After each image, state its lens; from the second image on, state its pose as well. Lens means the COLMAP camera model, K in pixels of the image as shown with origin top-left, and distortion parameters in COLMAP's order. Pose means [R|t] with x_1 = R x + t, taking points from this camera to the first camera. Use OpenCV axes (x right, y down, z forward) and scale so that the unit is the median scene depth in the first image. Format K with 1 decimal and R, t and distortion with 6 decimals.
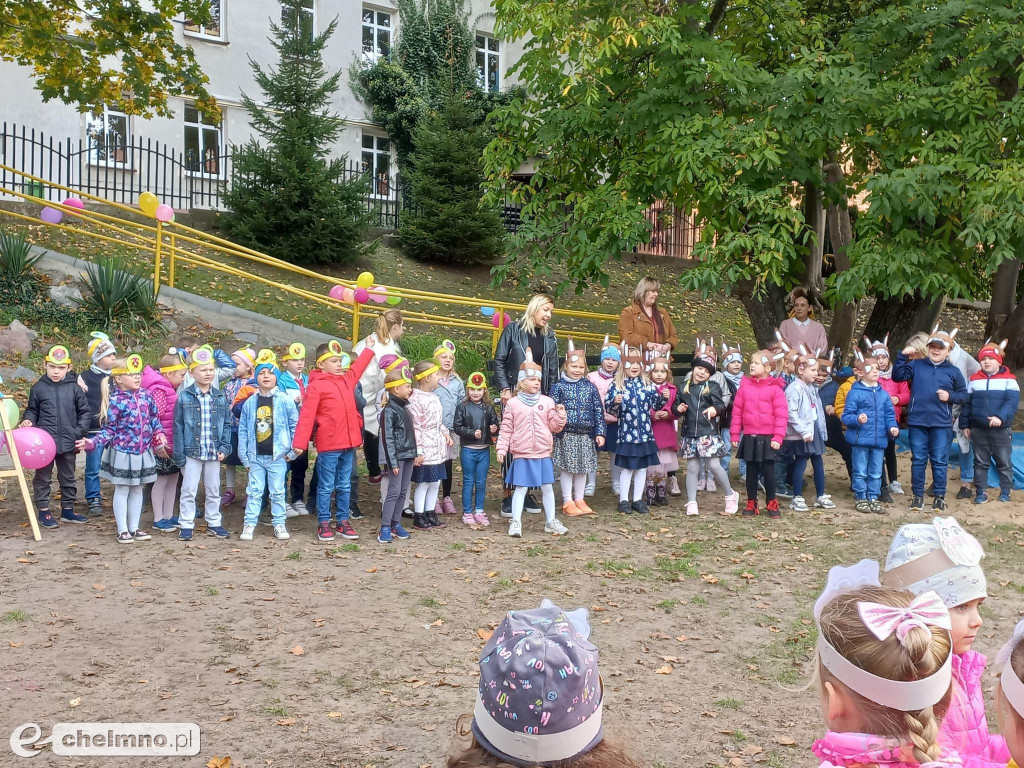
lens RADIAL K [[1140.9, 0, 495.3], [0, 1140.9, 382.9], [0, 0, 1]] dist [0.064966, -0.022625]
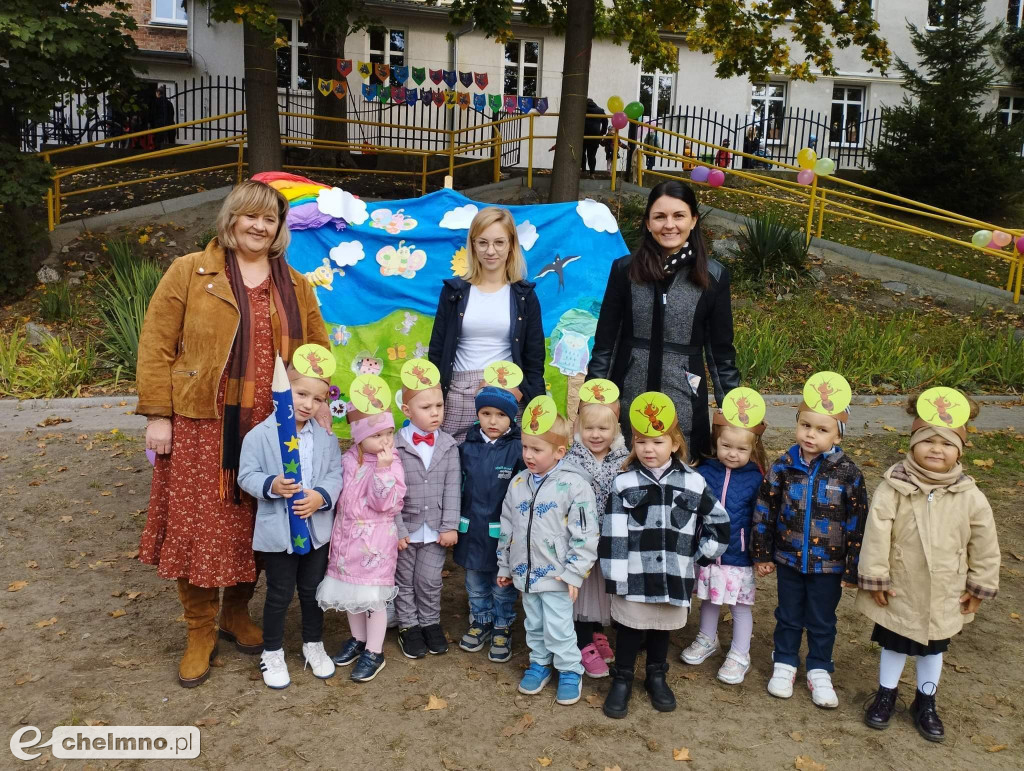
lens RADIAL K [[854.4, 0, 492.8], [0, 854.4, 386.8], [0, 0, 1]] dist [0.091656, -0.108077]
pose [[0.816727, 0.082568, -0.571087, -0.045247], [-0.035755, 0.995049, 0.092730, -0.007152], [0.575916, -0.055316, 0.815635, 0.117611]]
